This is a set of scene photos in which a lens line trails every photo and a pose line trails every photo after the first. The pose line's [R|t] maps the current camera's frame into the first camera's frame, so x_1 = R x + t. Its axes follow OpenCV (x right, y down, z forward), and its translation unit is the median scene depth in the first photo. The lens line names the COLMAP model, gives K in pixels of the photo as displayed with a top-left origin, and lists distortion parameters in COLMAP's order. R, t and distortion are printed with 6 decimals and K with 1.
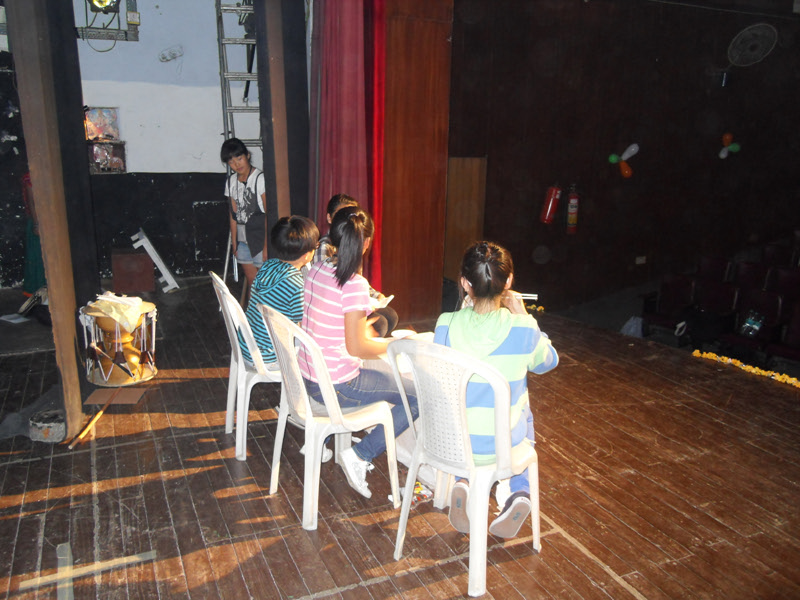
lens RADIAL K [[657.3, 0, 395.9], [0, 657.3, 300.2], [0, 0, 1]] dist [-0.015270, 0.015528]
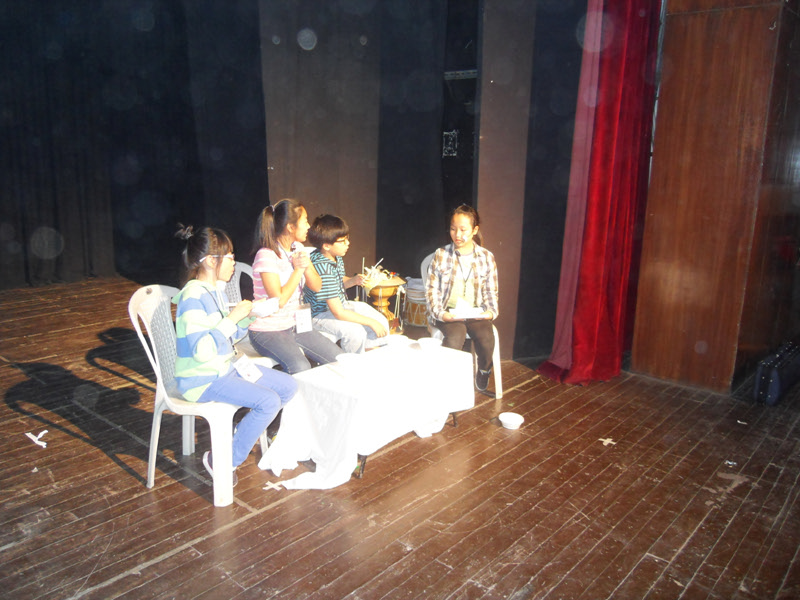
lens RADIAL K [[657.3, 0, 396.5], [0, 657.3, 300.0], [0, 0, 1]] dist [-0.015270, 0.015528]
pose [[0.417446, 0.212247, -0.883566, 0.799442], [-0.231859, 0.965034, 0.122274, -0.114634], [0.878624, 0.153820, 0.452061, 0.426695]]
